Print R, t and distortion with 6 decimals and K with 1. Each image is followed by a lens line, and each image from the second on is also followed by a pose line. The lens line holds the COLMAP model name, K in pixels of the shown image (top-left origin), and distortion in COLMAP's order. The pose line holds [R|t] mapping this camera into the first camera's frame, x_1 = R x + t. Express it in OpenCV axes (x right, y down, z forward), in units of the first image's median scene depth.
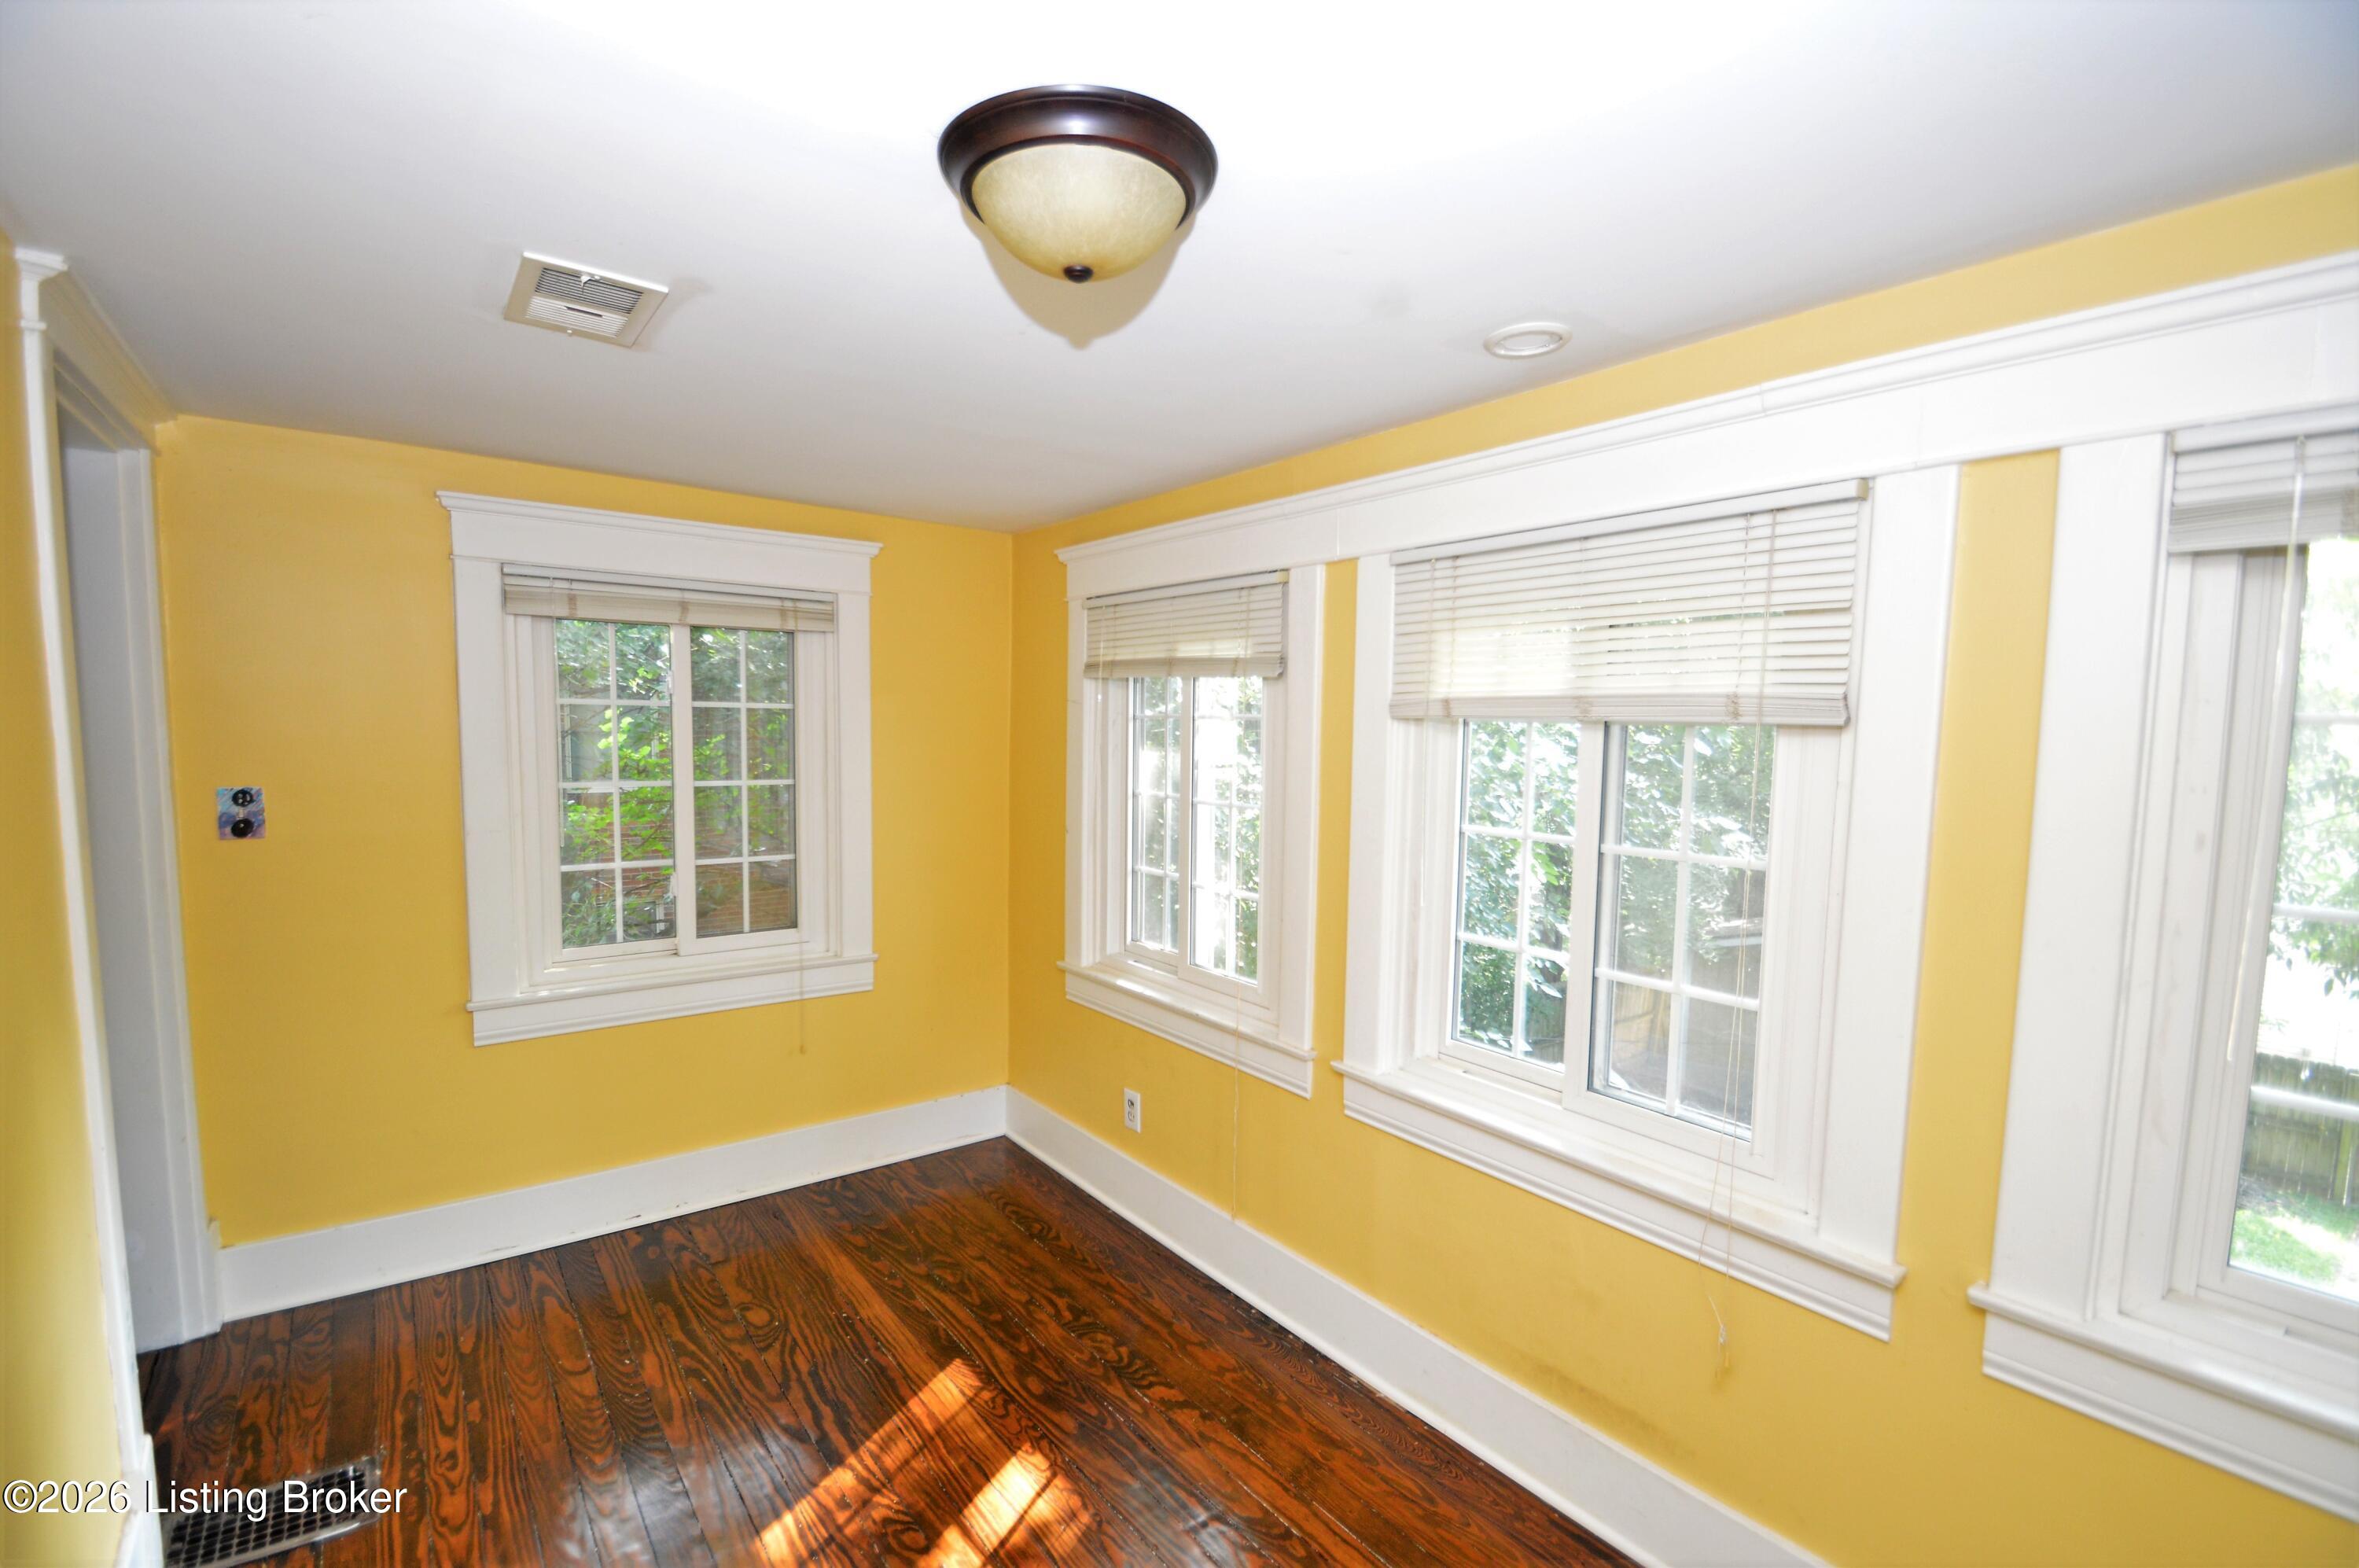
lens RADIAL K [[1058.3, 0, 1167.7], [0, 1058.3, 800.8], [0, 0, 1]] dist [0.021954, -0.019969]
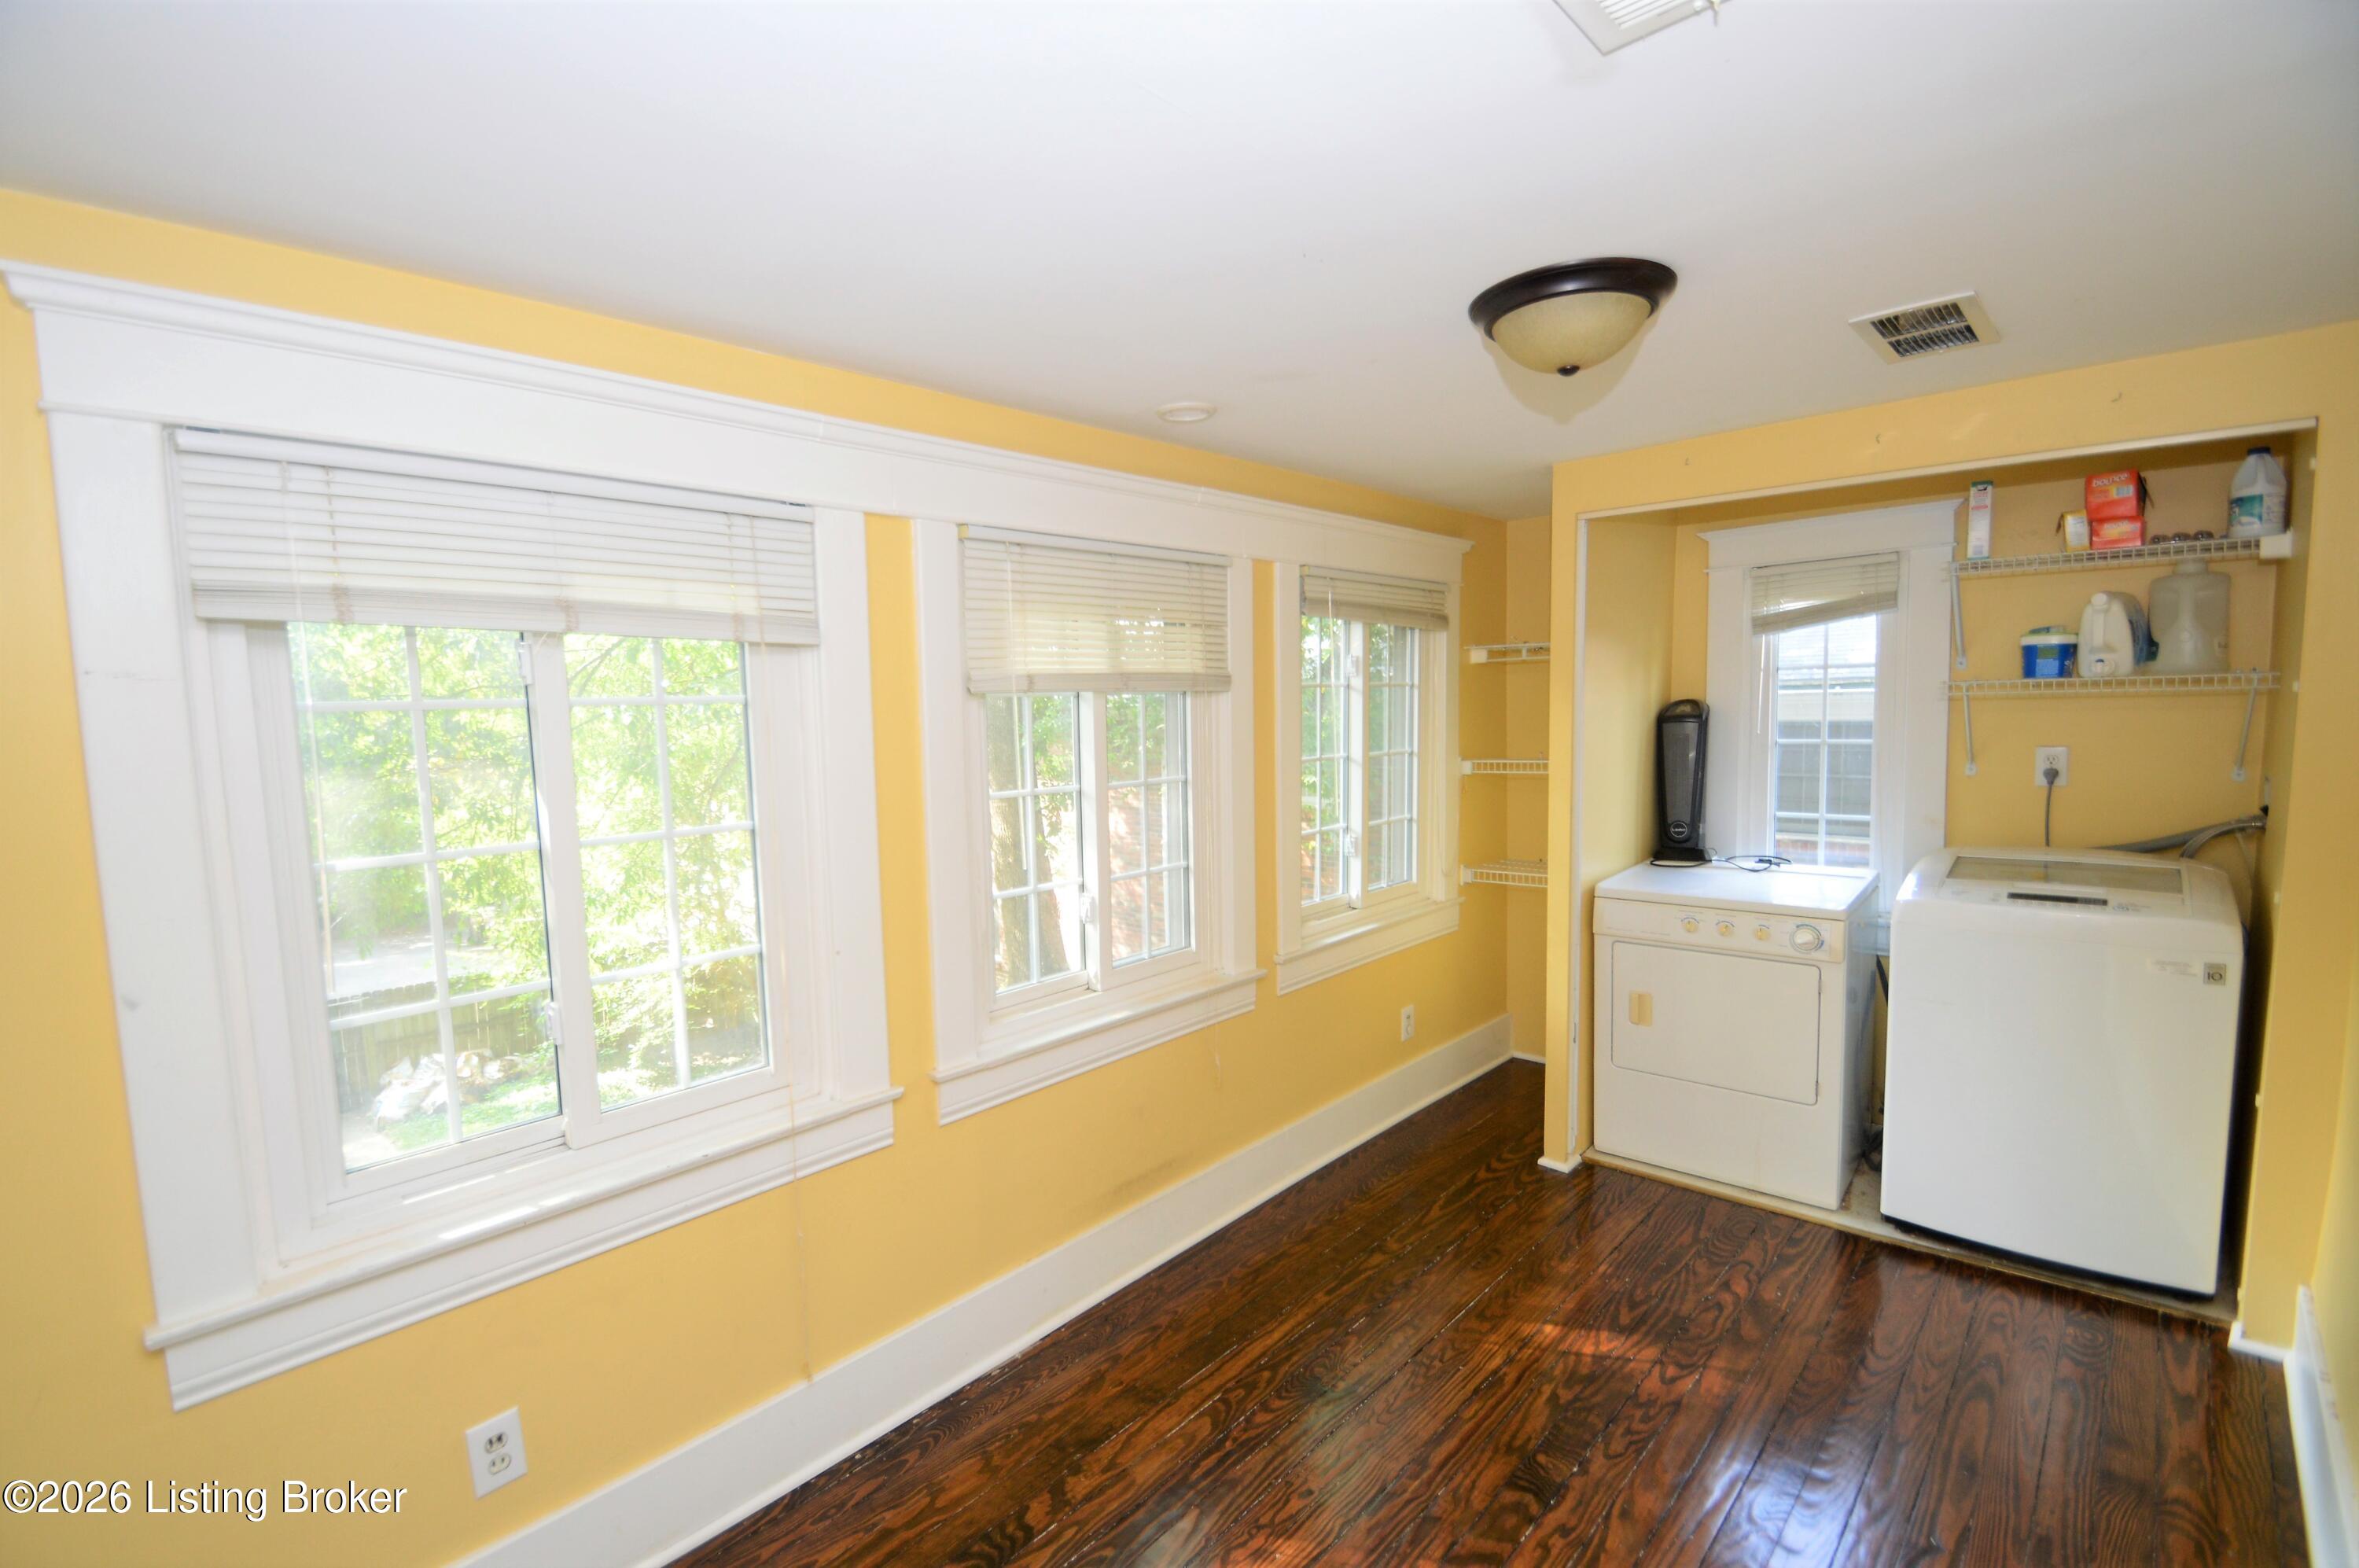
lens RADIAL K [[1010.6, 0, 1176.5], [0, 1010.6, 768.8], [0, 0, 1]] dist [-0.033968, -0.000075]
pose [[-0.182971, -0.078609, 0.979971, -0.698138], [0.094245, 0.990805, 0.097075, -0.075723], [-0.978591, 0.110120, -0.173880, 0.922128]]
